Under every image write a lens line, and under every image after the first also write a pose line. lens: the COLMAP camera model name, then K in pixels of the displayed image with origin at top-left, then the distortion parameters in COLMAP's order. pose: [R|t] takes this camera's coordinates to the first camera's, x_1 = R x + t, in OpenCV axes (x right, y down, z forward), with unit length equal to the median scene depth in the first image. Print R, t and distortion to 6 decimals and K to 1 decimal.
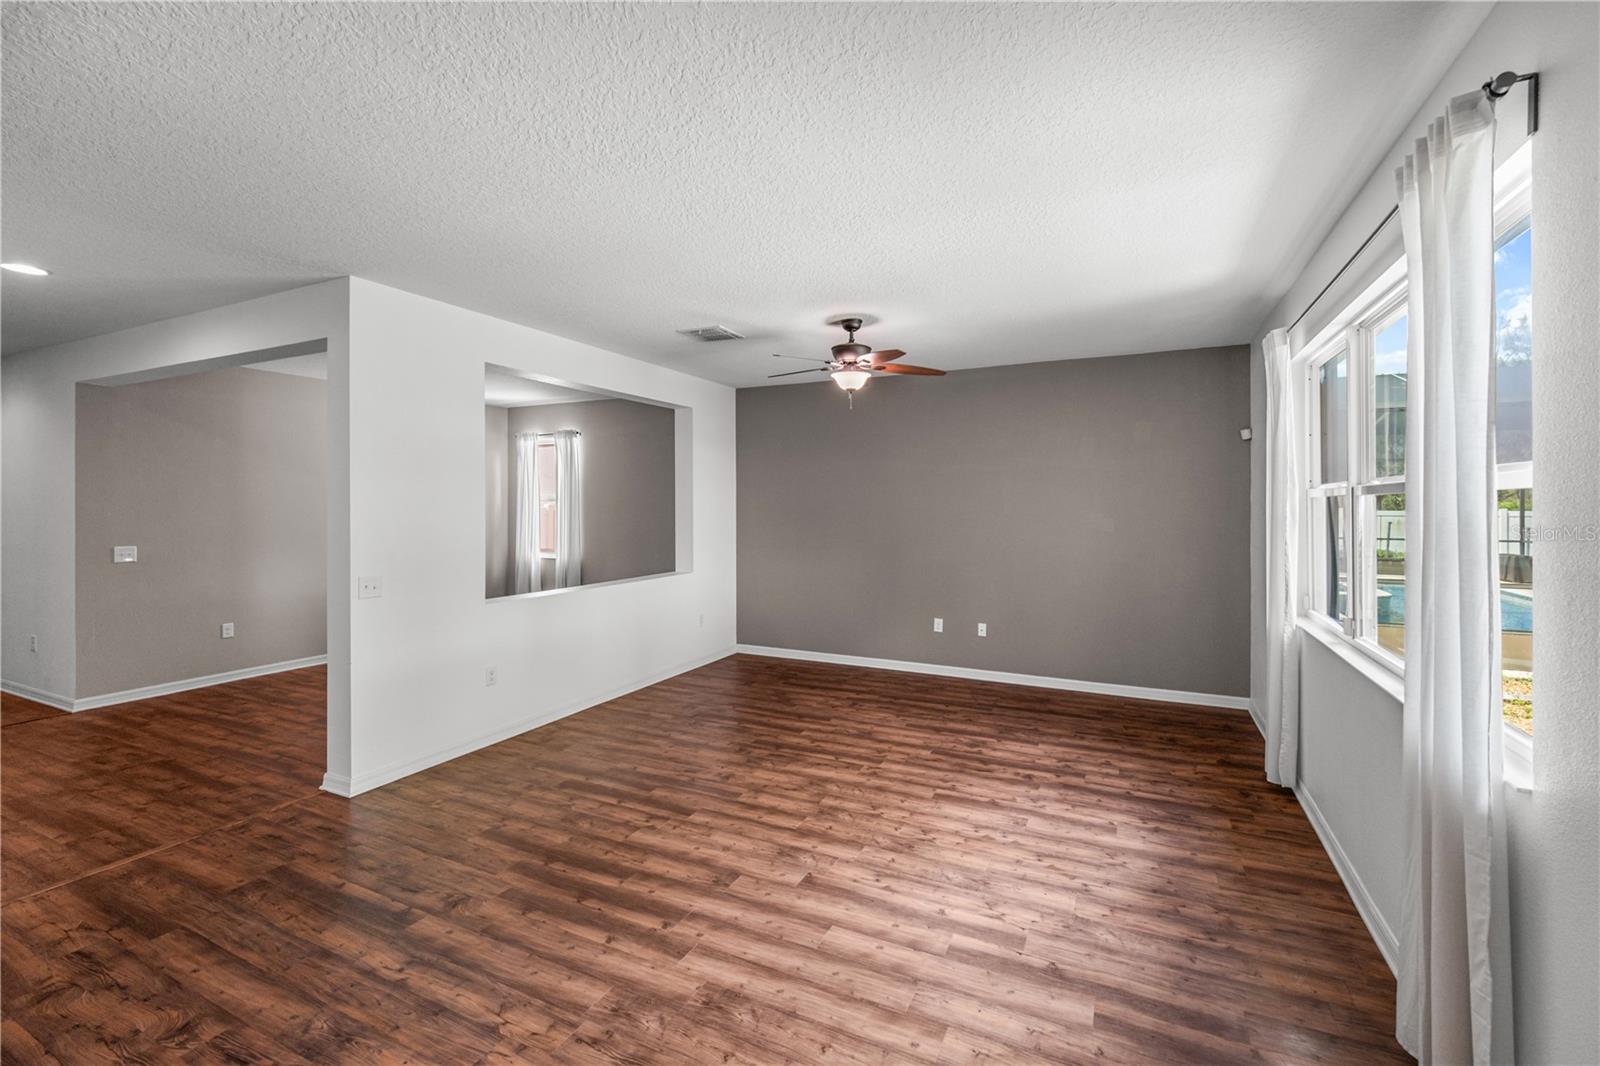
lens RADIAL K [[682.3, 0, 802.7], [0, 682.3, 509.6], [0, 0, 1]] dist [0.000007, -0.009221]
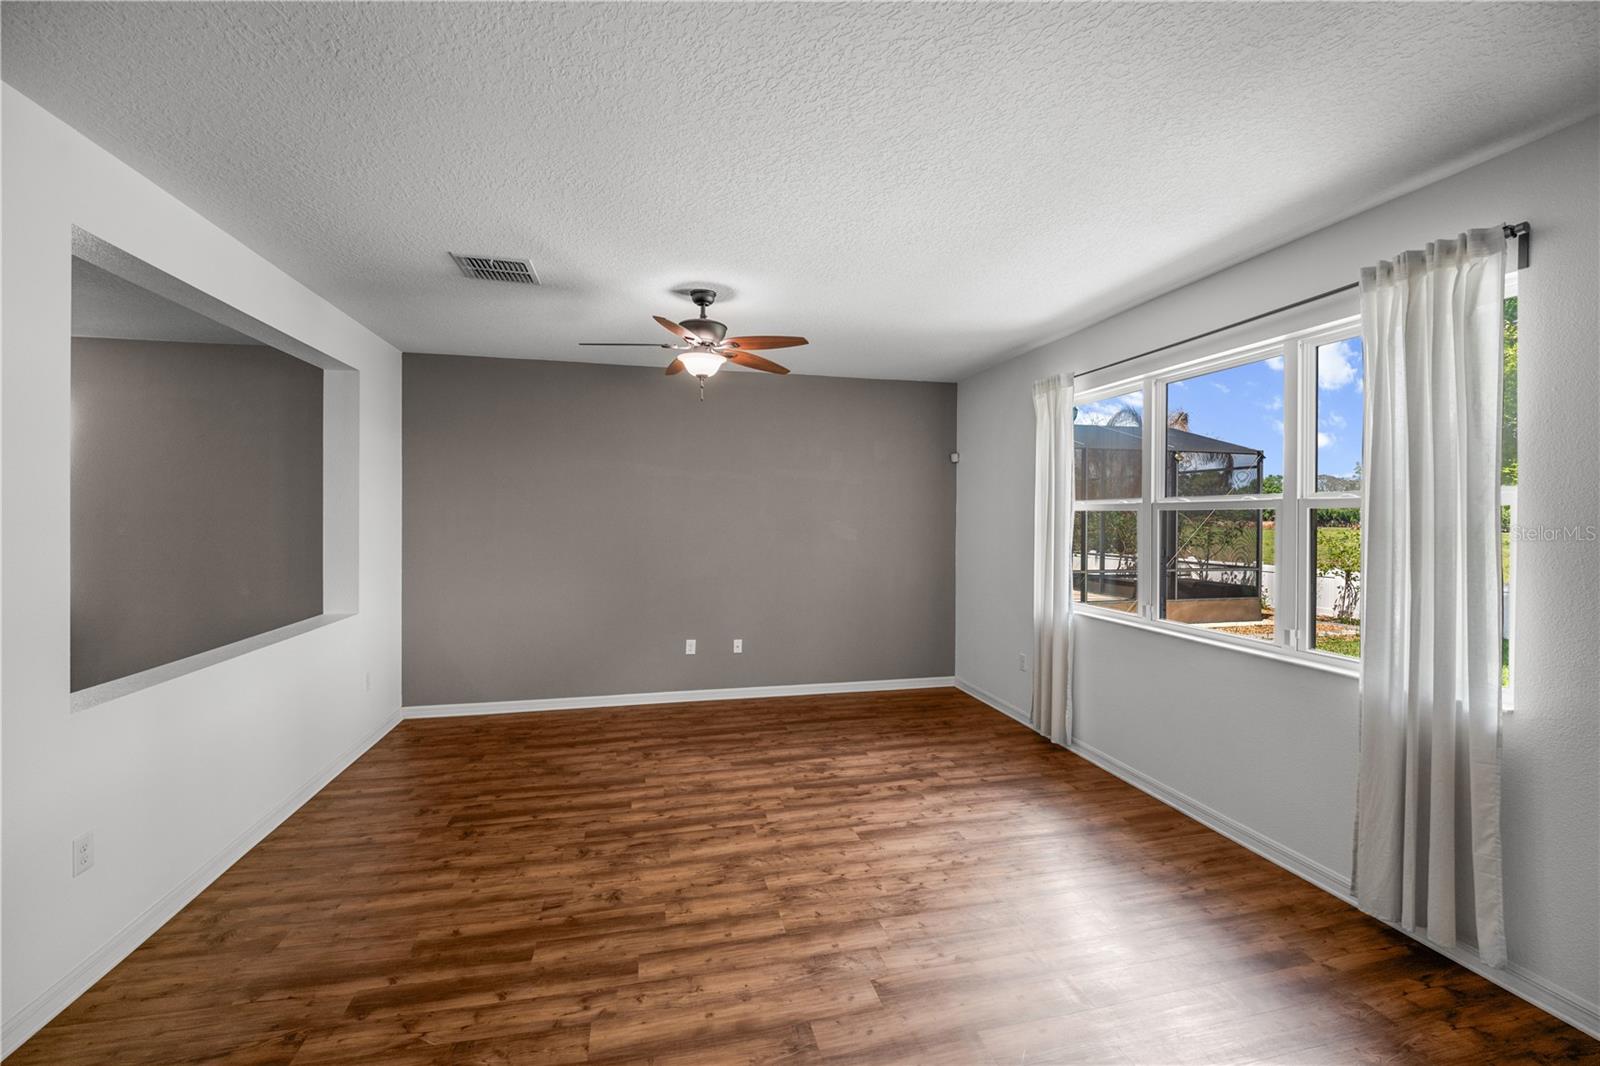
lens RADIAL K [[678.0, 0, 797.1], [0, 678.0, 523.1], [0, 0, 1]] dist [0.001234, -0.012718]
pose [[0.780848, -0.011573, 0.624613, -0.384172], [0.006772, 0.999926, 0.010061, -0.005901], [-0.624684, -0.003626, 0.780869, 0.311715]]
